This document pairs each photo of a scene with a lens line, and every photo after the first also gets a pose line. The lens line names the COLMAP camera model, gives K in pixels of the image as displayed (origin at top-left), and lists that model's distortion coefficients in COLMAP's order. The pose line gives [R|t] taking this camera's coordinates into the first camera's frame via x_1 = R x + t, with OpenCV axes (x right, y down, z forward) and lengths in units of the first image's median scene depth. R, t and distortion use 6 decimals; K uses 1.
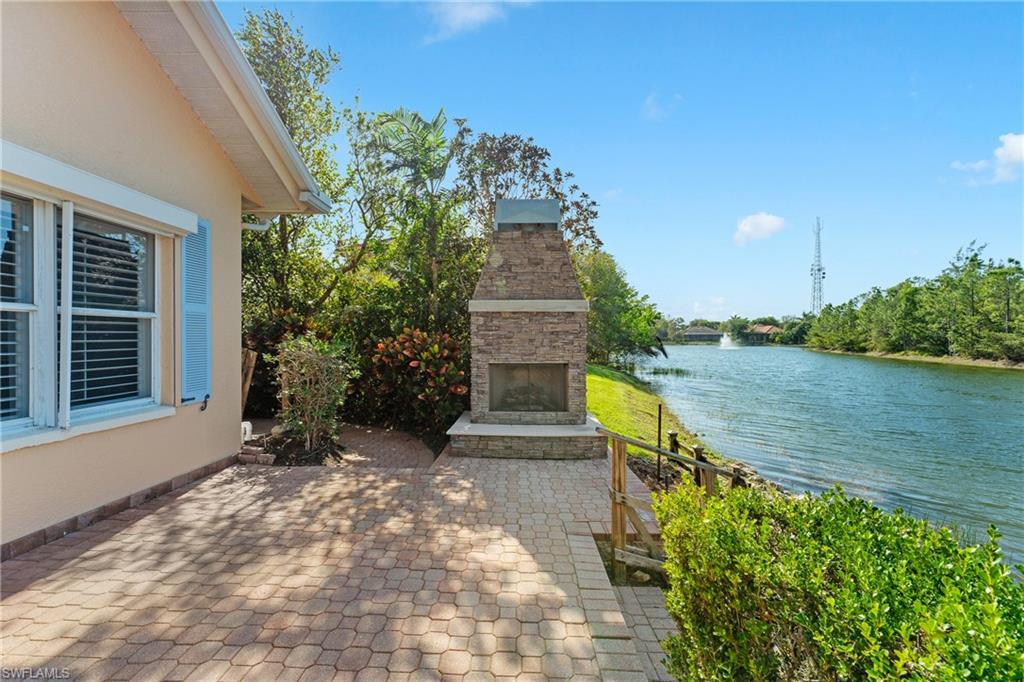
lens RADIAL K [[408.6, 0, 509.2], [0, 408.6, 342.3], [0, 0, 1]] dist [0.002678, -0.000848]
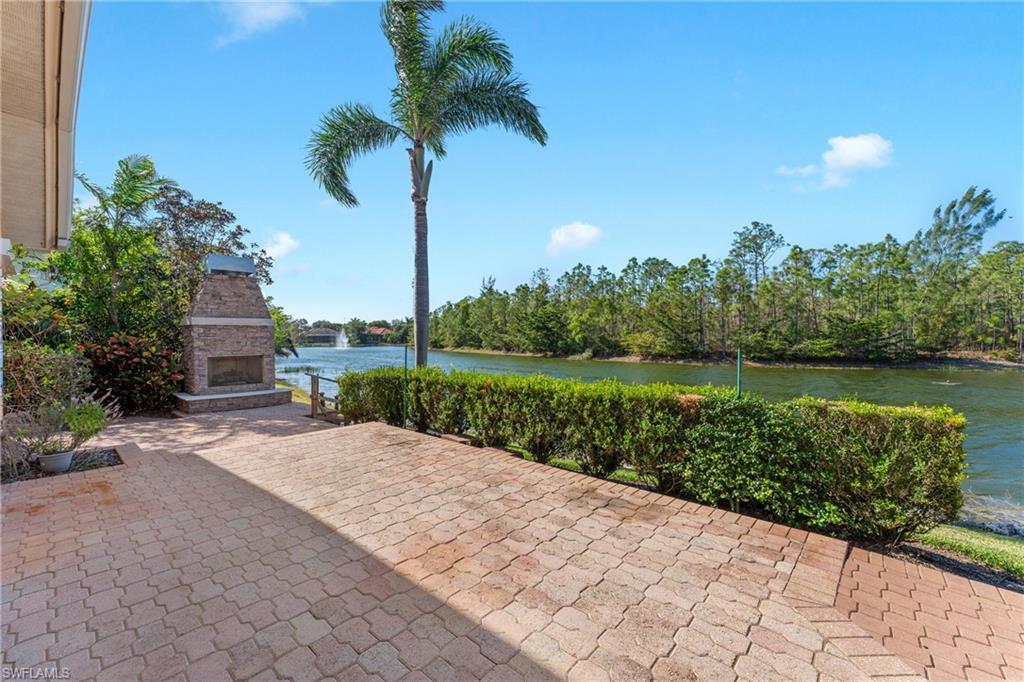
lens RADIAL K [[408.6, 0, 512.9], [0, 408.6, 339.3], [0, 0, 1]] dist [0.002678, -0.000848]
pose [[0.642702, -0.011269, 0.766033, -0.092164], [0.018982, 0.999819, -0.001218, 0.001216], [-0.765881, 0.015324, 0.642800, -0.171209]]
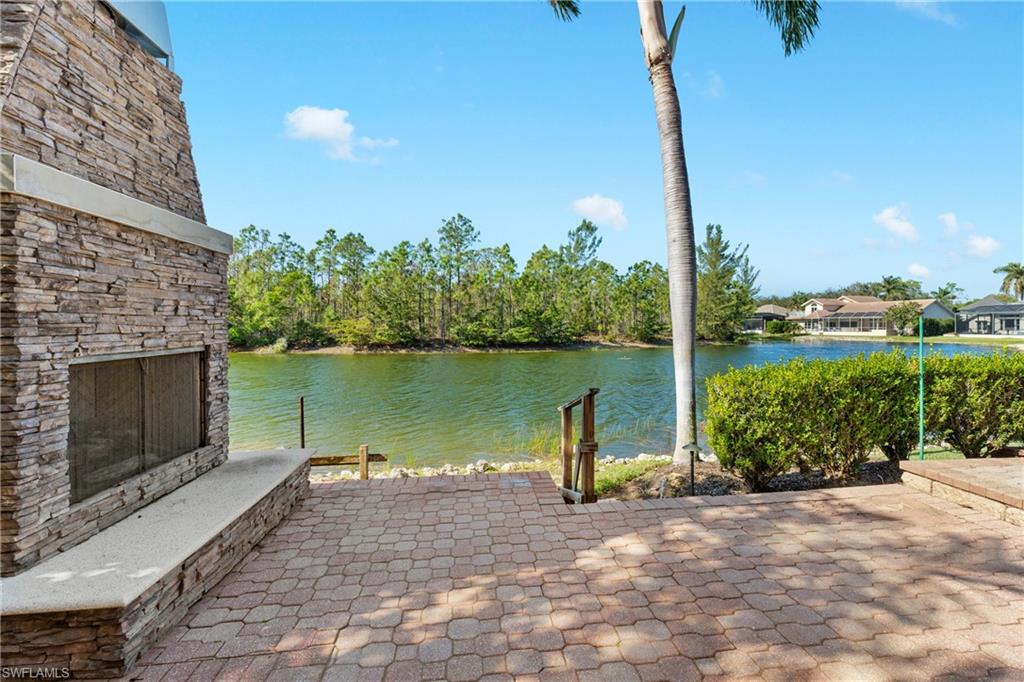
lens RADIAL K [[447.2, 0, 512.6], [0, 447.2, 332.3], [0, 0, 1]] dist [0.001845, -0.000121]
pose [[-0.107827, -0.018584, 0.993996, -0.082212], [0.010567, 0.999747, 0.019838, 0.003877], [-0.994114, 0.012643, -0.107603, 0.123538]]
